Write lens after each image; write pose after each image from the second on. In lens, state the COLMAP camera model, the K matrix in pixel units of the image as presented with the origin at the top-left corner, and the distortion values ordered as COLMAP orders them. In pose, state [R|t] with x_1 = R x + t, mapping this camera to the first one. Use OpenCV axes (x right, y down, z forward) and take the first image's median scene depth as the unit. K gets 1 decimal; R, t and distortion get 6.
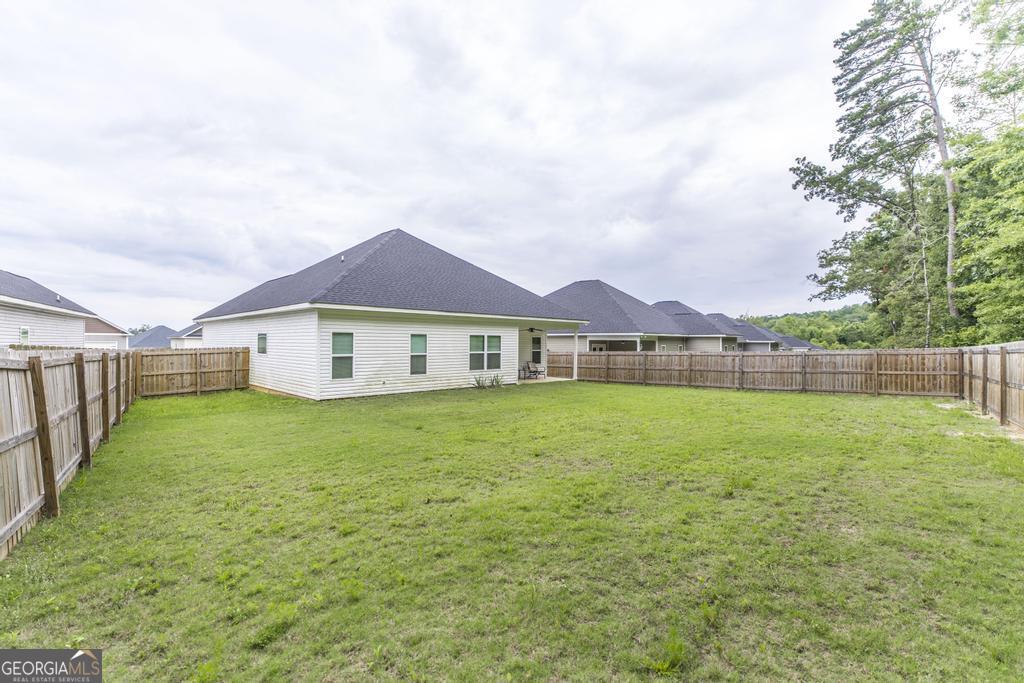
lens RADIAL K [[443.5, 0, 508.7], [0, 443.5, 340.3], [0, 0, 1]] dist [-0.001510, 0.000032]
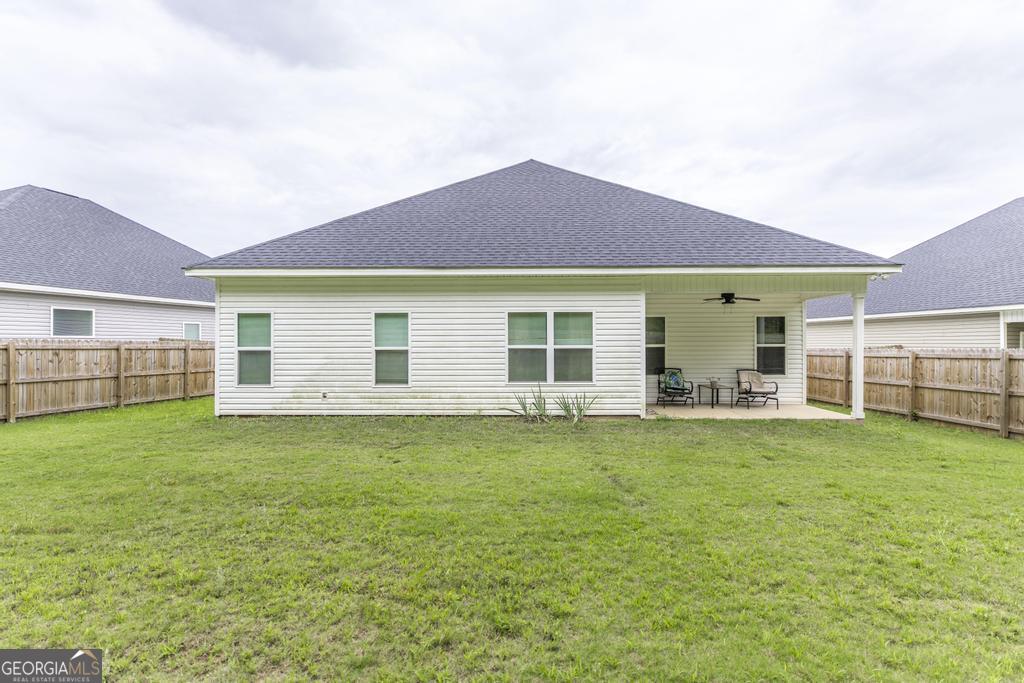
lens RADIAL K [[484.7, 0, 512.0], [0, 484.7, 341.5], [0, 0, 1]] dist [0.000638, 0.000561]
pose [[0.698375, -0.009271, -0.715672, 0.302931], [0.010523, 0.999941, -0.002685, 0.022483], [0.715655, -0.005655, 0.698431, 0.597422]]
